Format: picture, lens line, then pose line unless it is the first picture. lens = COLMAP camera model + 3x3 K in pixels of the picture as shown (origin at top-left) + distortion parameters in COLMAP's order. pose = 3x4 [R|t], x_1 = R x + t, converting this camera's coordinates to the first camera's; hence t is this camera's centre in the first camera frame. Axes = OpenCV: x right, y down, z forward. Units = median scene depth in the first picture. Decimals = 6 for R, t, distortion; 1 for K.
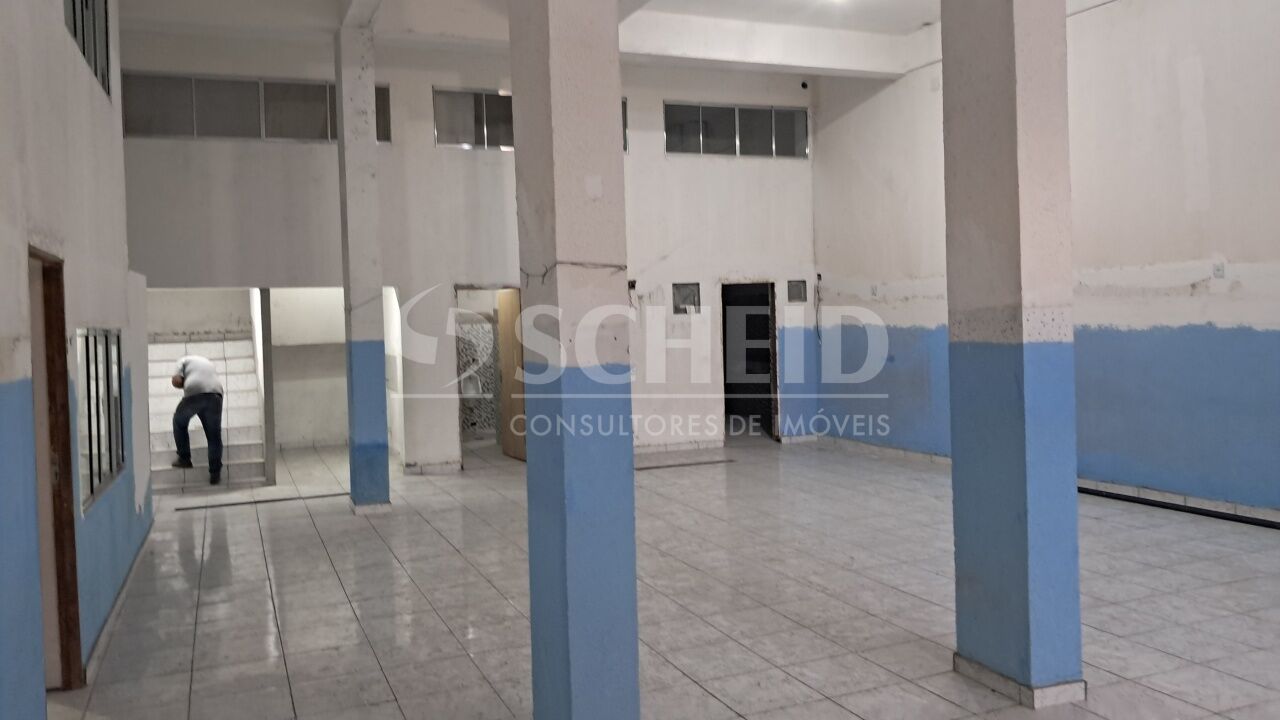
lens RADIAL K [[946.1, 0, 632.6], [0, 946.1, 338.5], [0, 0, 1]] dist [0.001359, -0.051139]
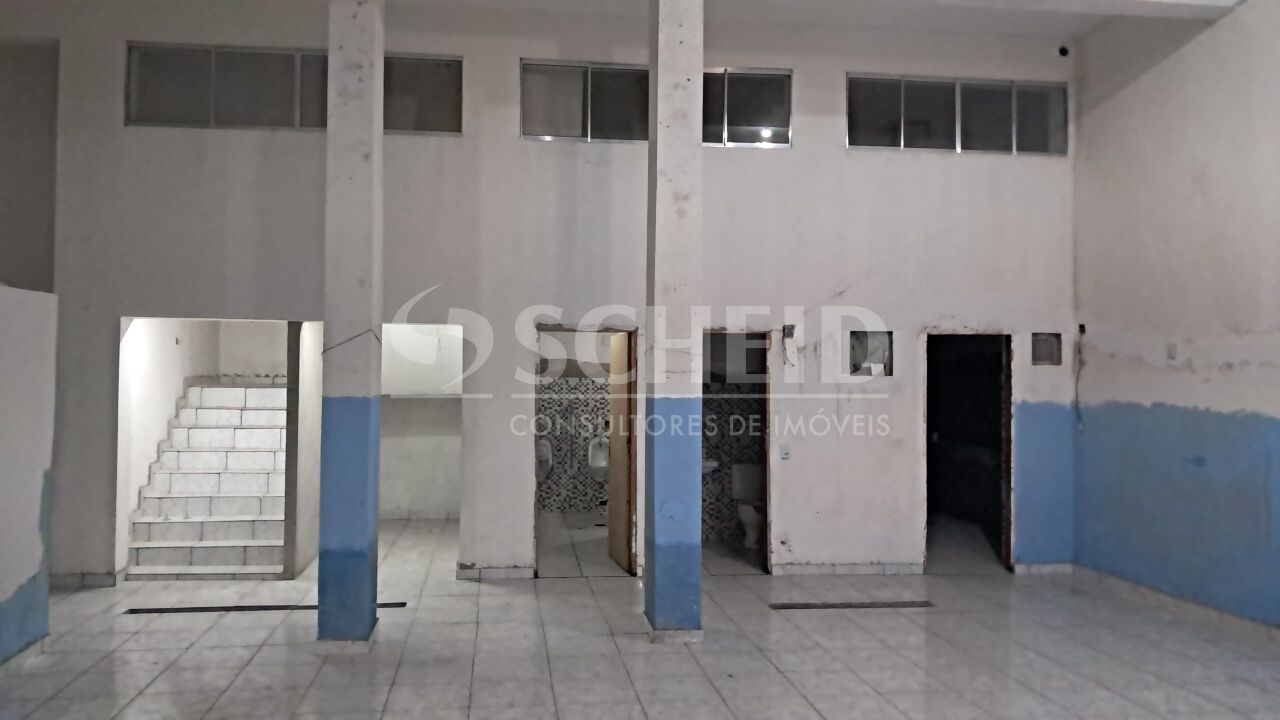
lens RADIAL K [[948.5, 0, 633.8], [0, 948.5, 345.7], [0, 0, 1]] dist [-0.000167, -0.043733]
pose [[0.965643, 0.031199, -0.257991, 0.068552], [-0.043582, 0.998149, -0.042416, -0.011391], [0.256190, 0.052203, 0.965216, 0.289388]]
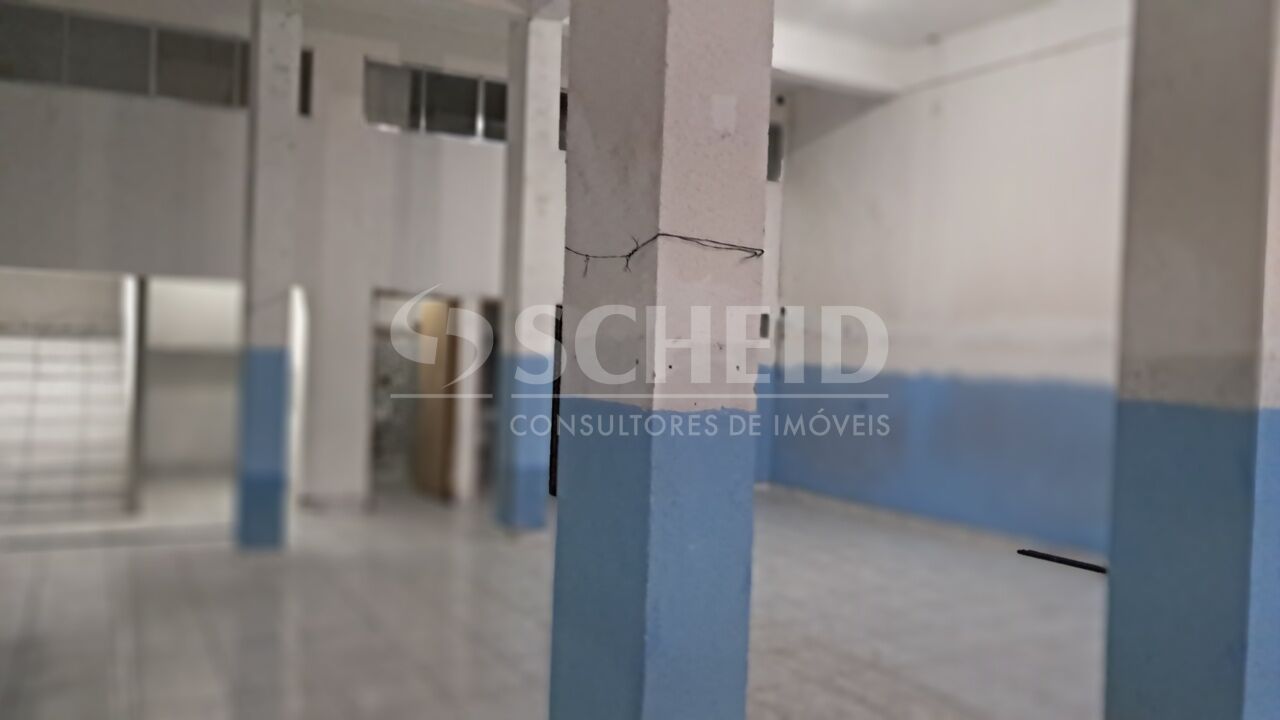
lens RADIAL K [[952.3, 0, 640.0], [0, 952.3, 360.0], [0, 0, 1]] dist [-0.003678, -0.002492]
pose [[0.991719, 0.062680, 0.112092, -0.042129], [-0.061719, 0.998021, -0.012027, 0.001689], [-0.112624, 0.005009, 0.993625, 0.112796]]
